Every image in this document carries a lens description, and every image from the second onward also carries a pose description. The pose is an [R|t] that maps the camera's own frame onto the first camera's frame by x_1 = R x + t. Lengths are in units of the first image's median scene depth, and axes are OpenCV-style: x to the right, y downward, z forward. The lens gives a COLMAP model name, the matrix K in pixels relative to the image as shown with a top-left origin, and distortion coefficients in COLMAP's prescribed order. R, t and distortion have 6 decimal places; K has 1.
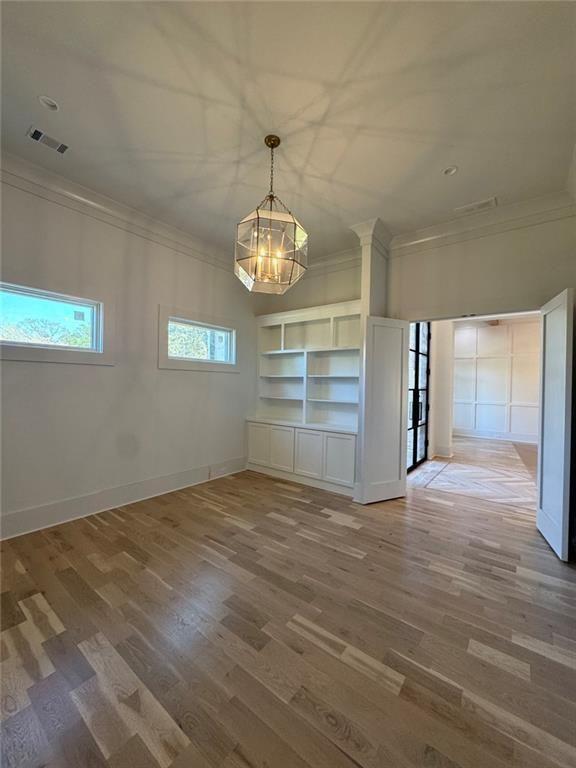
lens RADIAL K [[307.3, 0, 288.0], [0, 307.3, 384.0], [0, 0, 1]] dist [-0.000226, 0.000111]
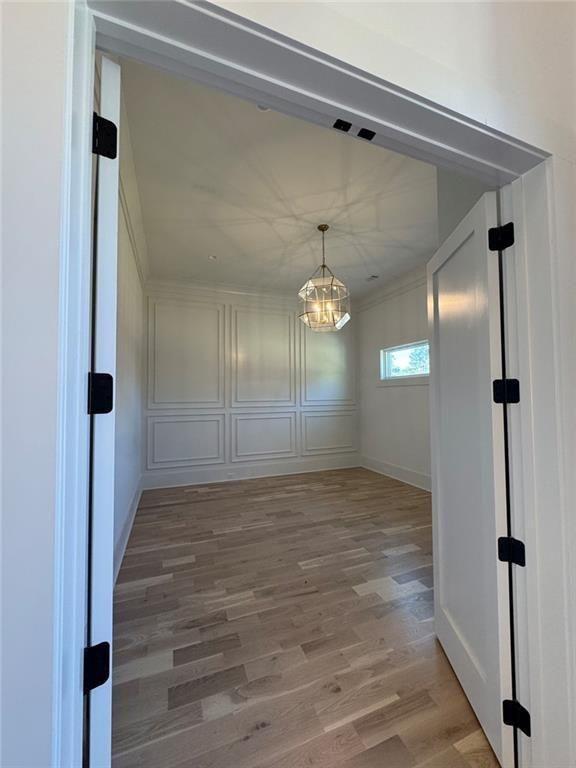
lens RADIAL K [[307.3, 0, 288.0], [0, 307.3, 384.0], [0, 0, 1]] dist [-0.000226, 0.000111]
pose [[-0.519712, -0.047452, -0.853023, 1.222536], [-0.003324, 0.998561, -0.053522, 0.017694], [0.854335, -0.024981, -0.519122, 1.587529]]
